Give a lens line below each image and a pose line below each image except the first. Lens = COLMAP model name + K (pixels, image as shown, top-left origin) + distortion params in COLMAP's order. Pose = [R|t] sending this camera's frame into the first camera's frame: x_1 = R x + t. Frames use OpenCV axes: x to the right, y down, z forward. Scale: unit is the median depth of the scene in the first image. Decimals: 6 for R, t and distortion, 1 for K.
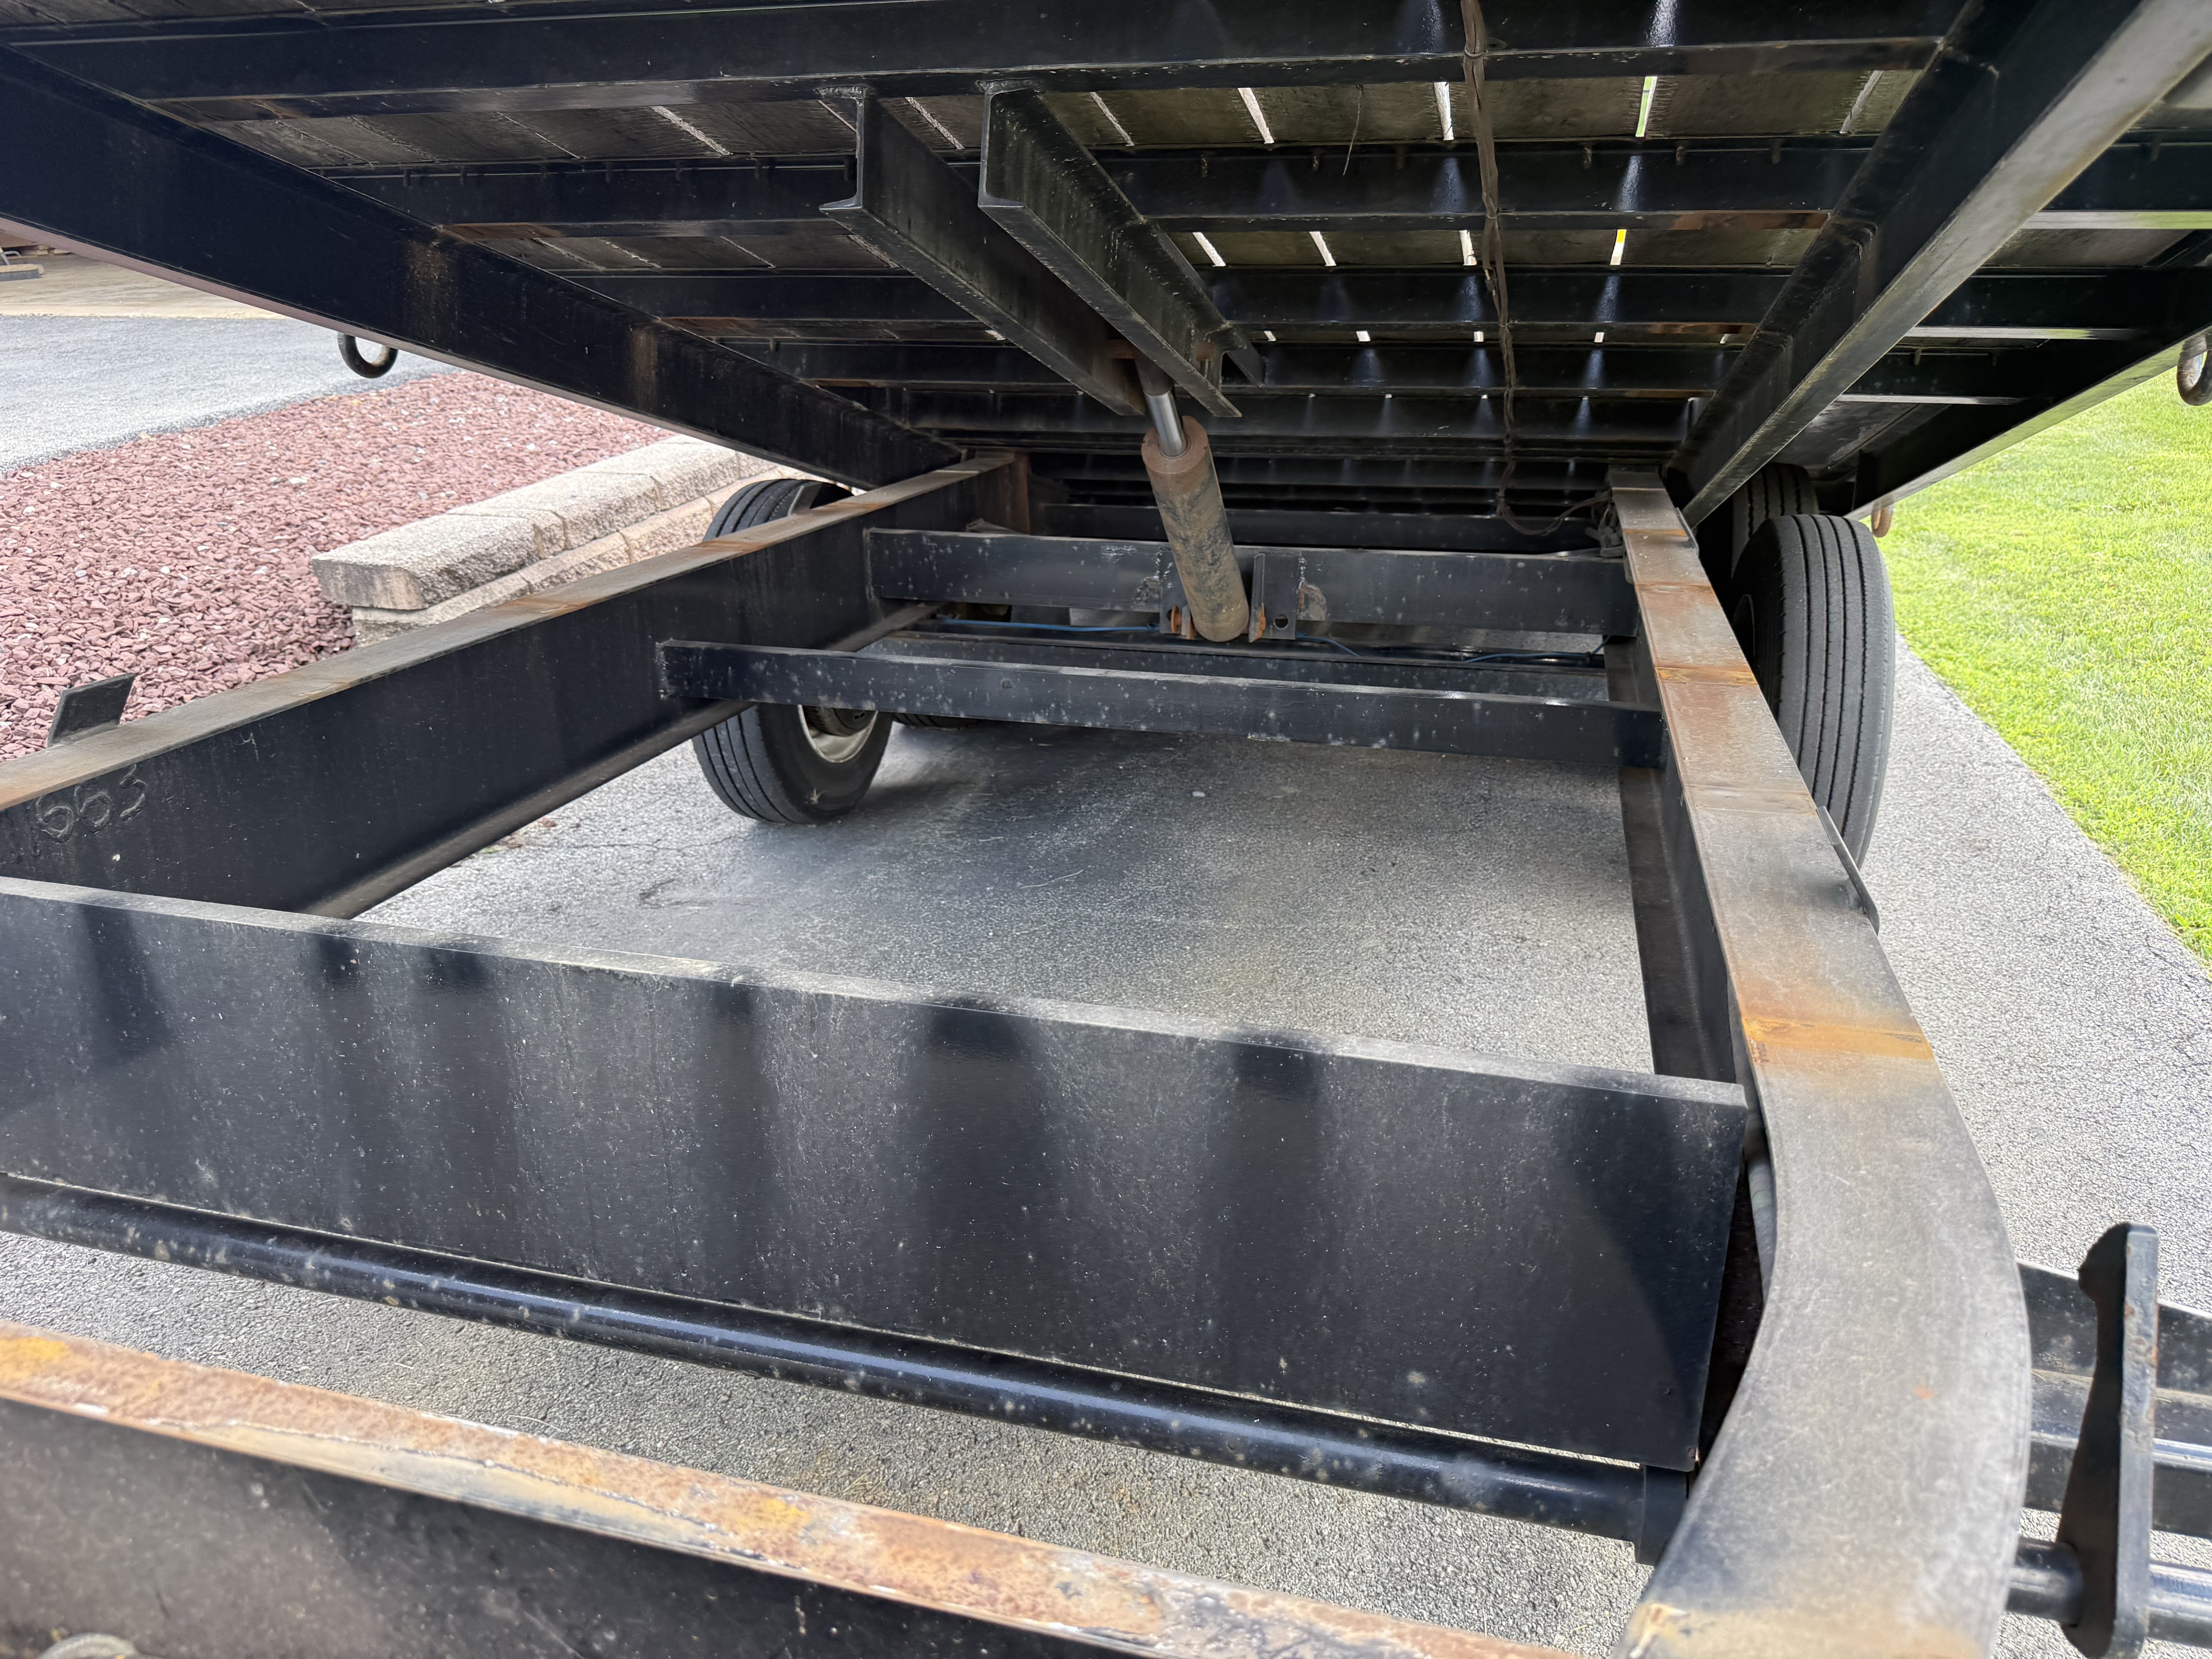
lens RADIAL K [[1596.1, 0, 1099.9], [0, 1596.1, 814.1], [0, 0, 1]] dist [0.049441, -0.082662]
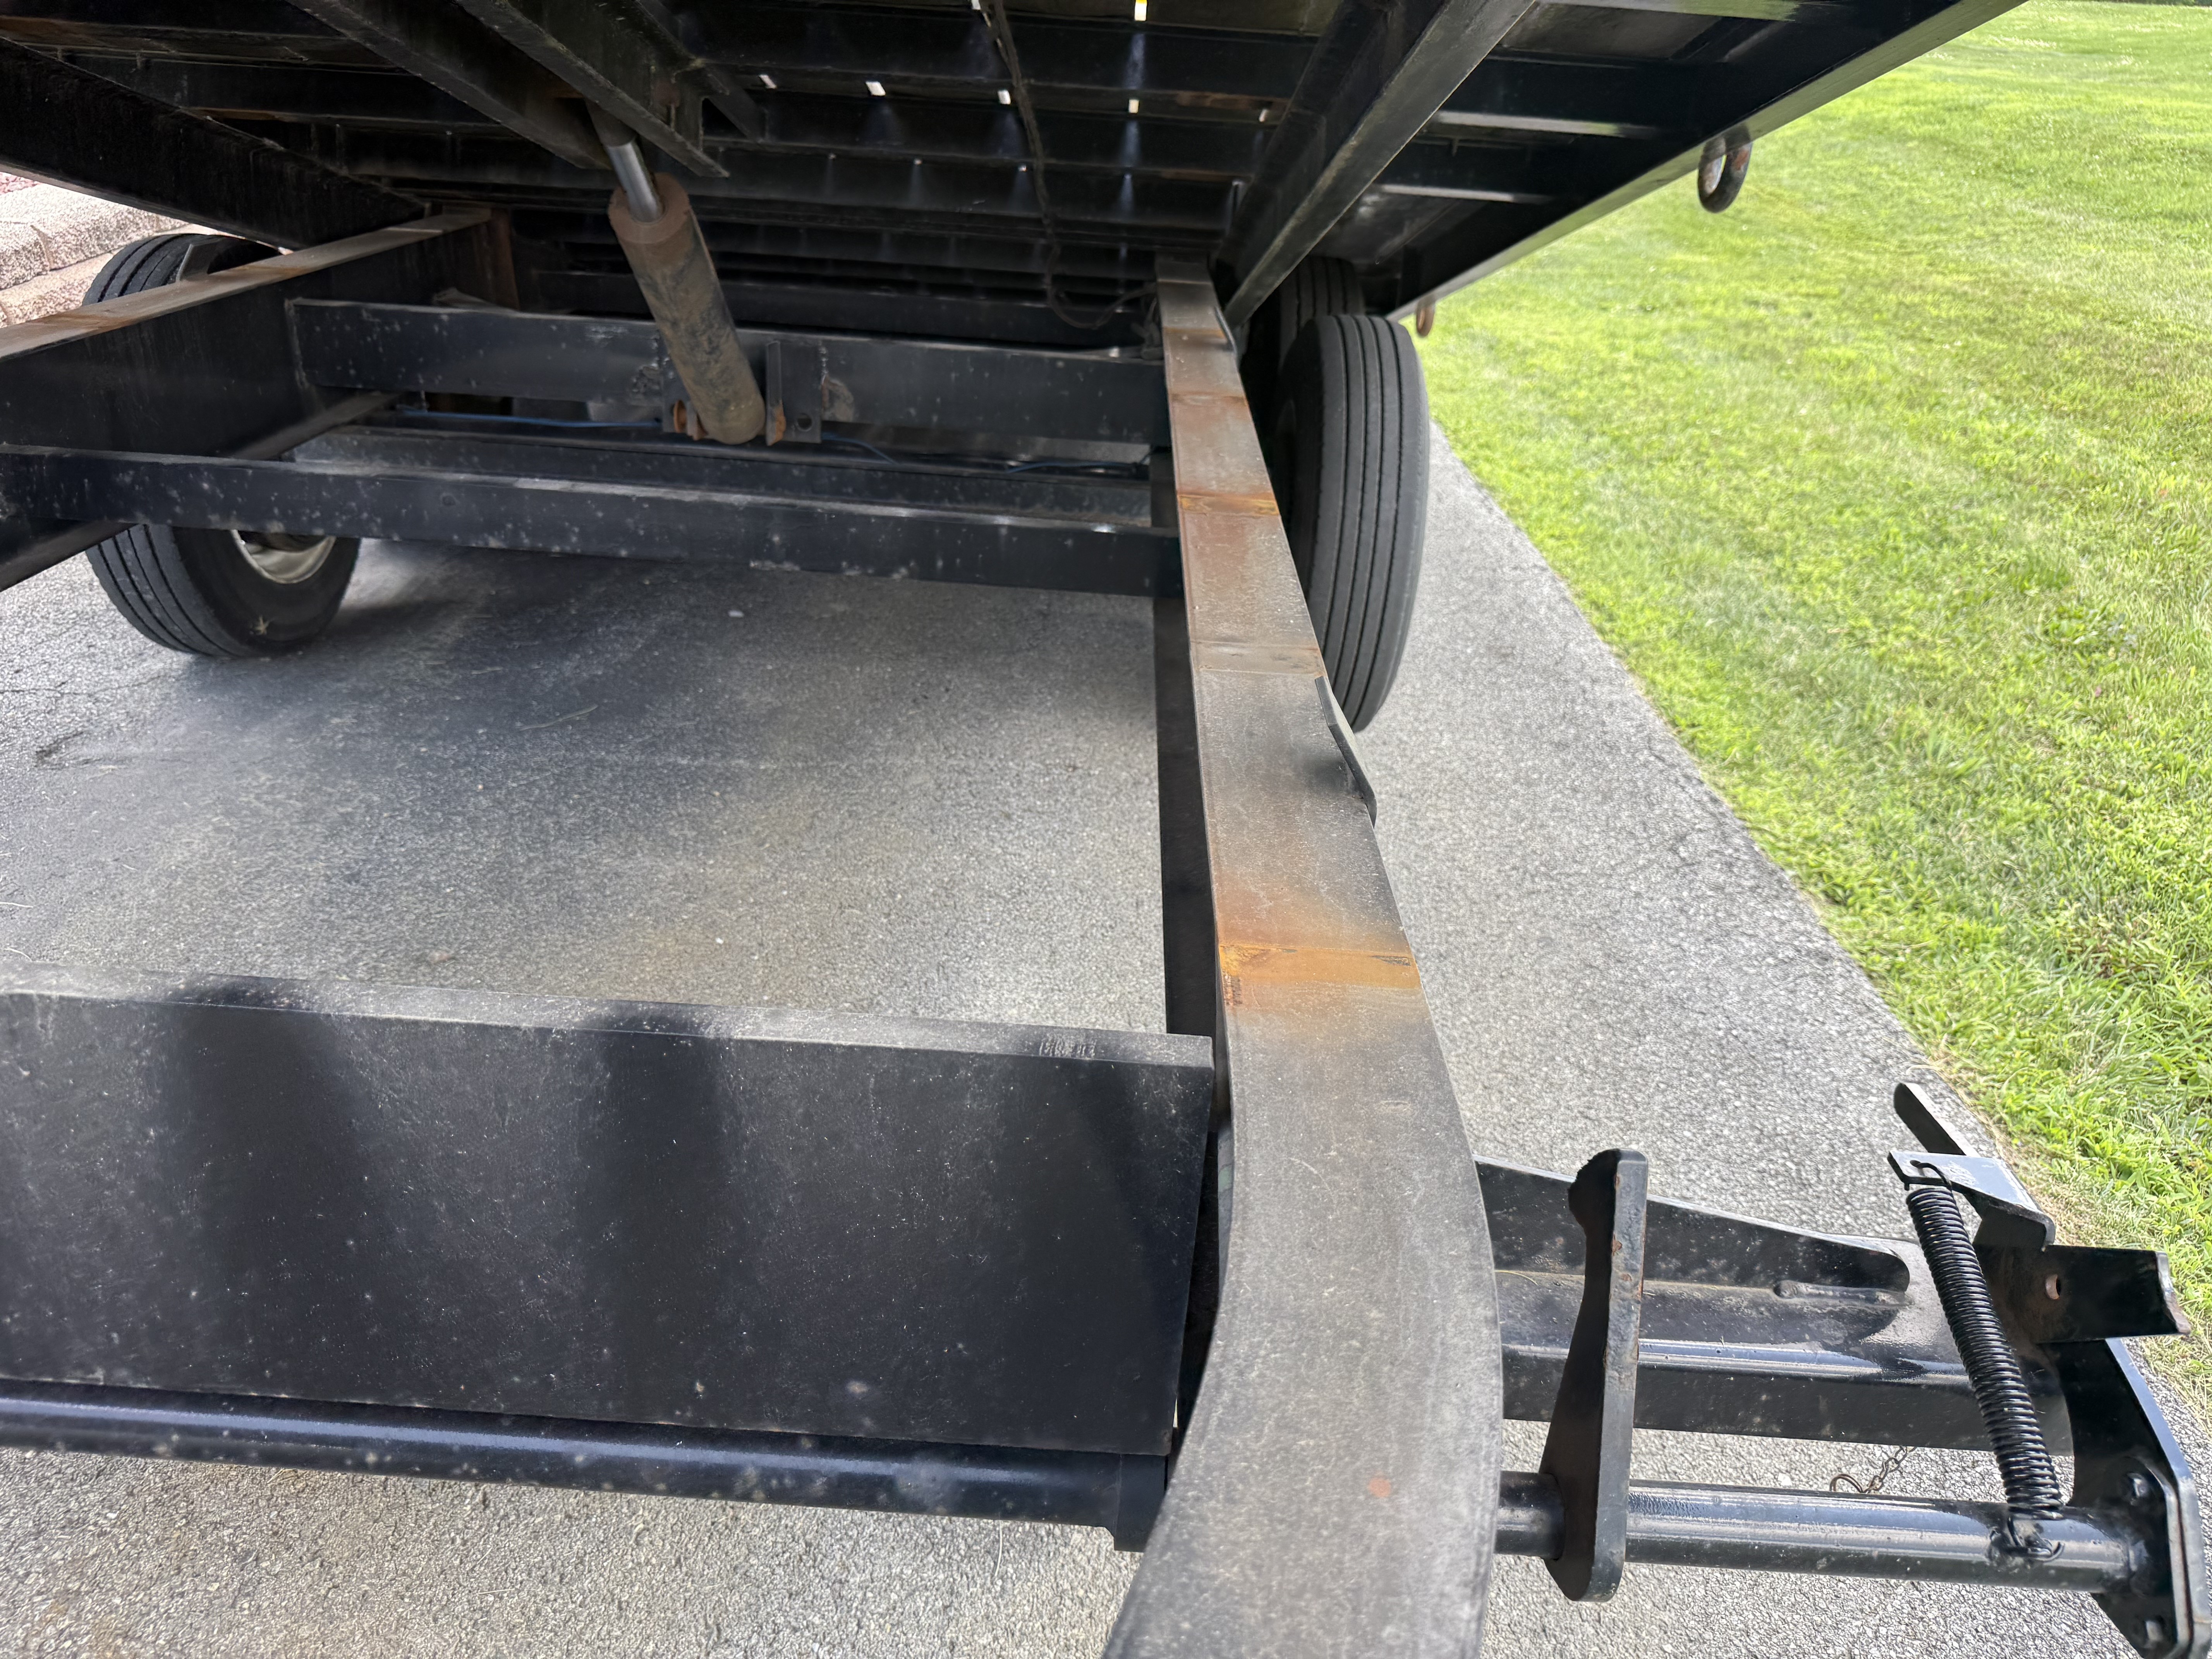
lens RADIAL K [[1596.1, 0, 1093.0], [0, 1596.1, 843.6], [0, 0, 1]] dist [0.049441, -0.082662]
pose [[0.970005, -0.052051, 0.237446, 0.056219], [0.016383, 0.988583, 0.149784, -0.024303], [-0.242532, -0.141401, 0.959783, 0.086019]]
